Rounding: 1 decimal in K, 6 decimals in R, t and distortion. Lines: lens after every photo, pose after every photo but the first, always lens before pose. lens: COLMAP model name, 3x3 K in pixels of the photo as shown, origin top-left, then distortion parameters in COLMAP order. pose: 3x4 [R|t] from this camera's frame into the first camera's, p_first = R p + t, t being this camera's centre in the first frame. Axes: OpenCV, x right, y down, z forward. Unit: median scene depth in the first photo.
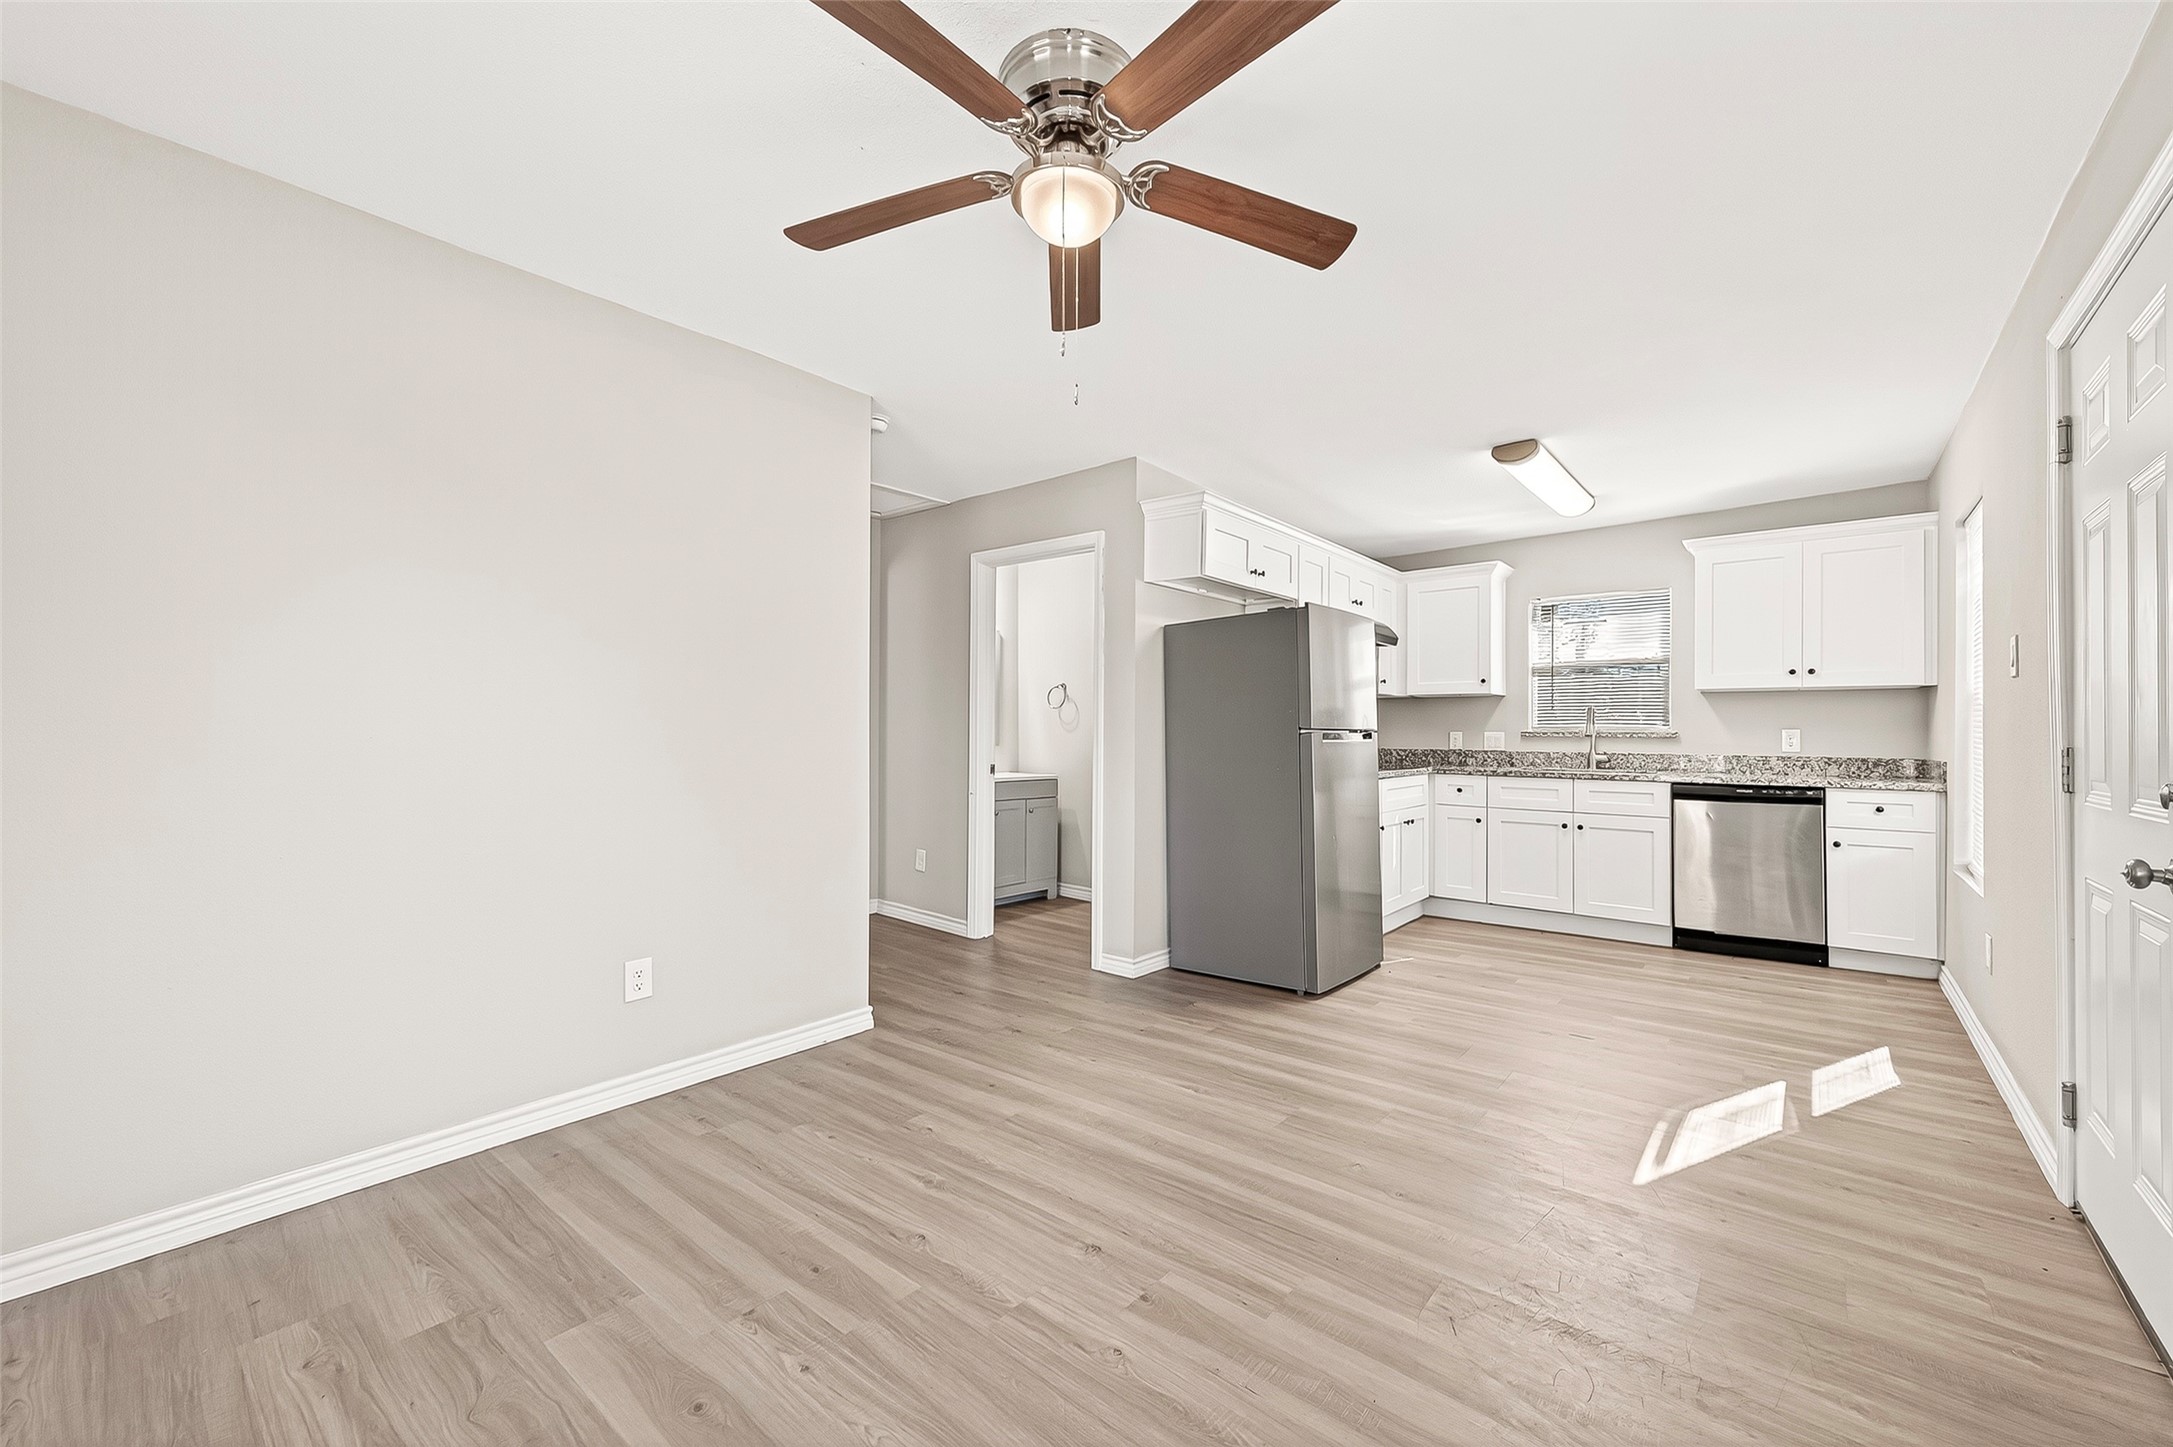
lens RADIAL K [[852.2, 0, 1102.7], [0, 852.2, 729.7], [0, 0, 1]] dist [0.006963, -0.000863]
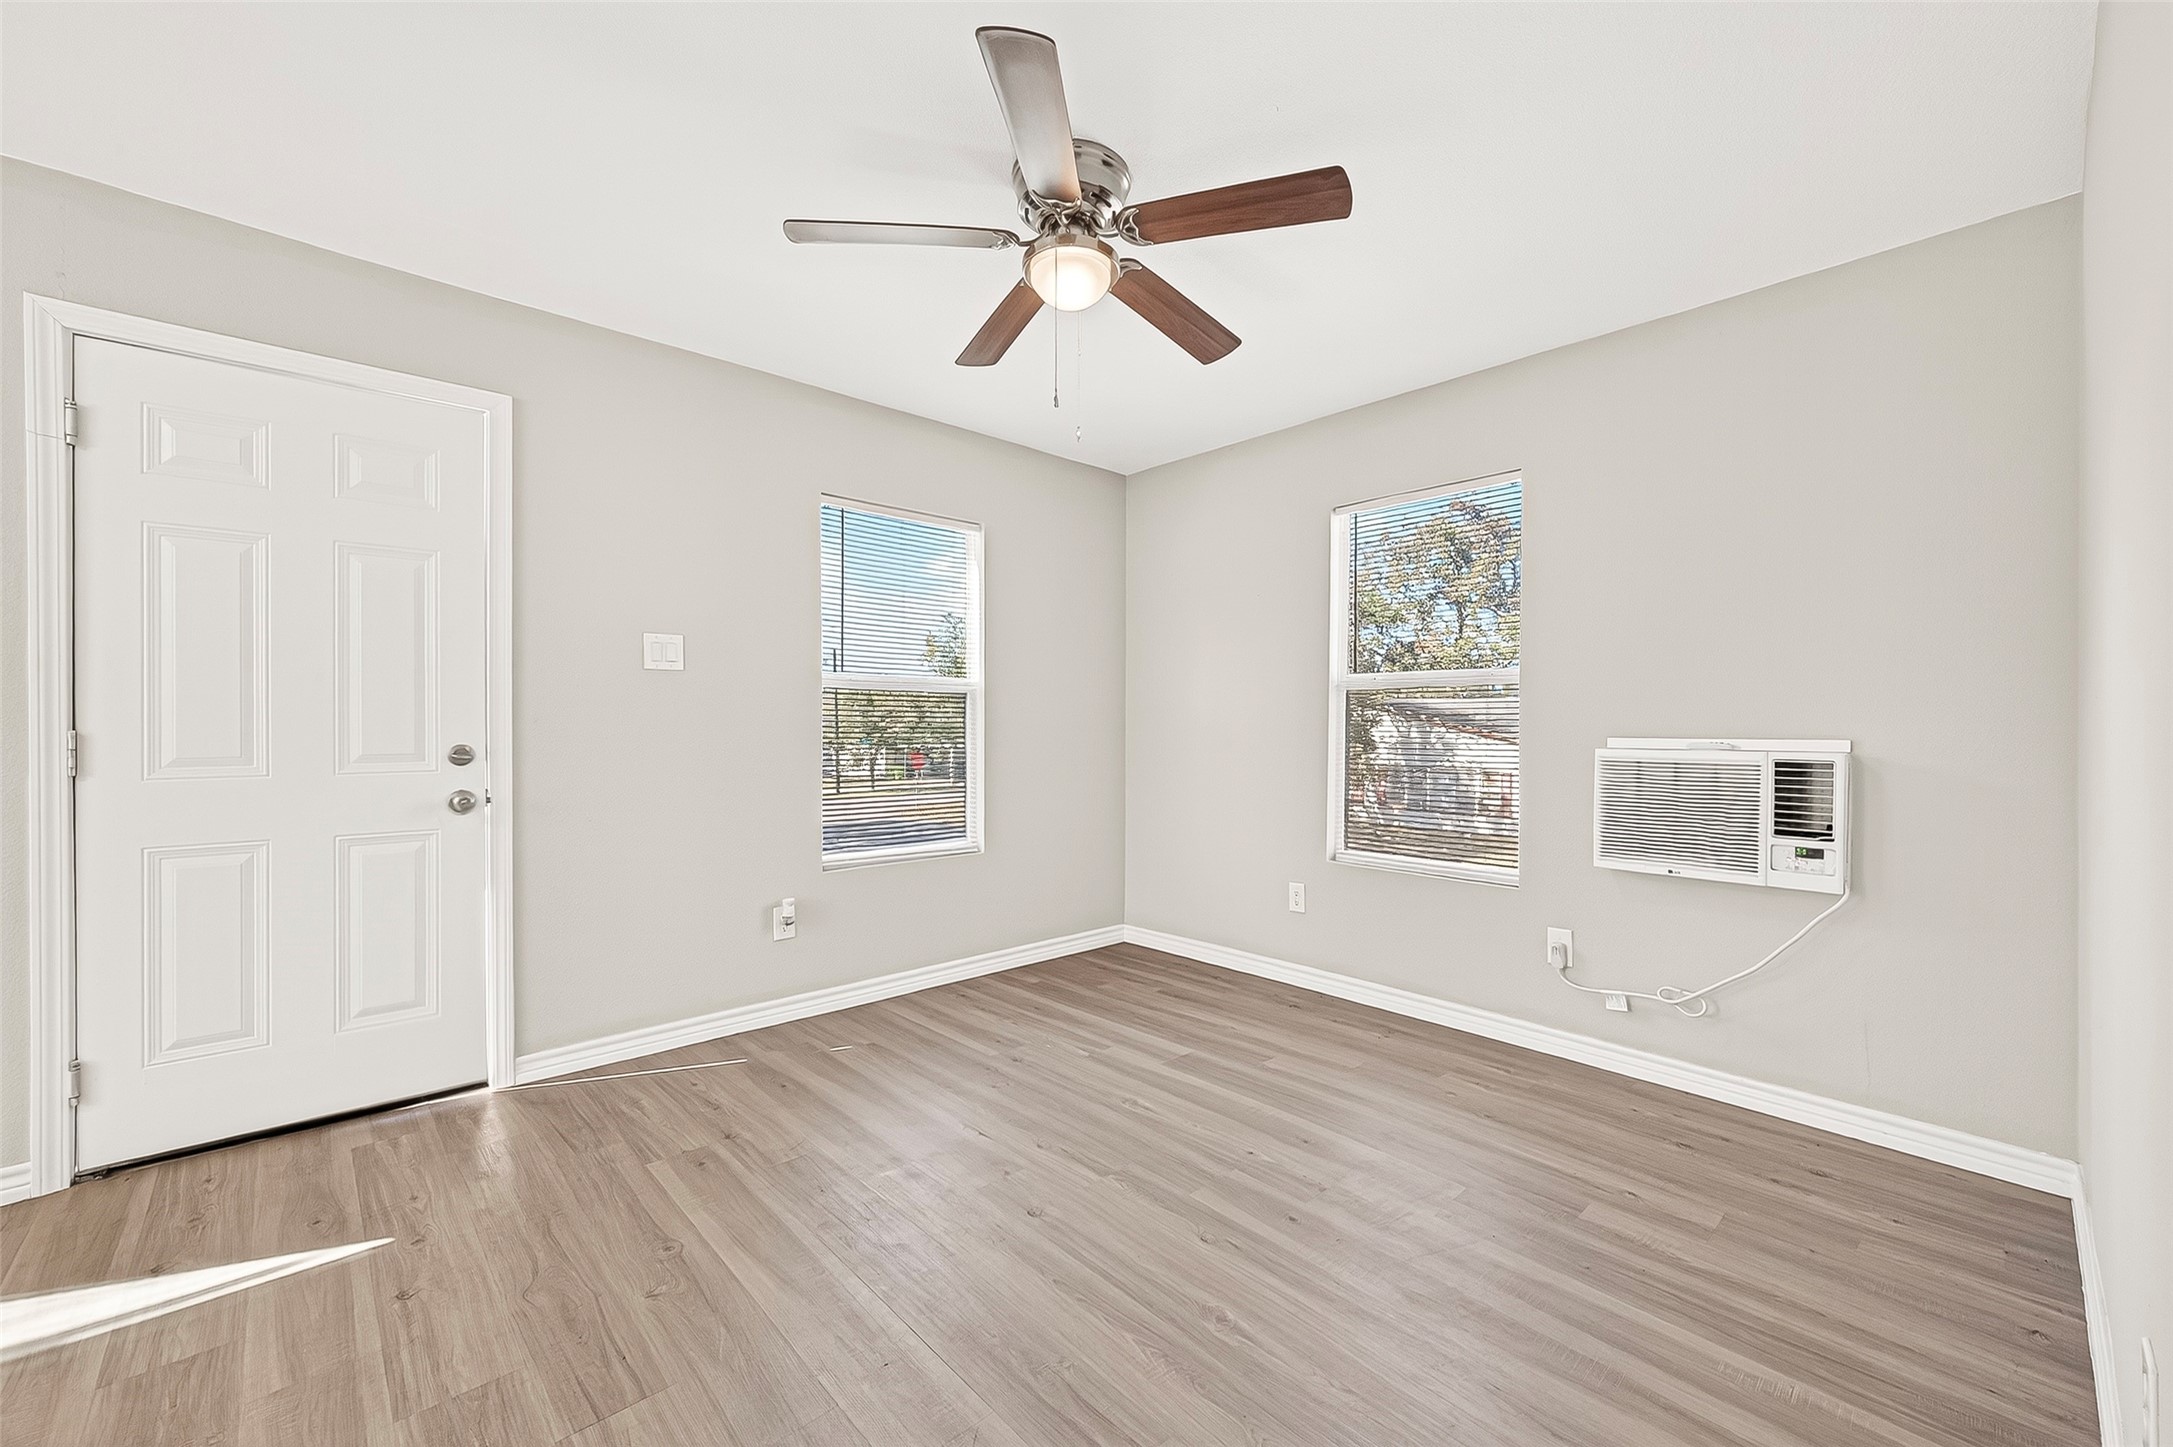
lens RADIAL K [[852.2, 0, 1099.3], [0, 852.2, 730.4], [0, 0, 1]] dist [0.006963, -0.000863]
pose [[-0.992397, -0.005735, 0.122946, -0.151101], [-0.005681, 0.999984, 0.000783, 0.009909], [-0.122949, 0.000079, -0.992413, 1.421181]]
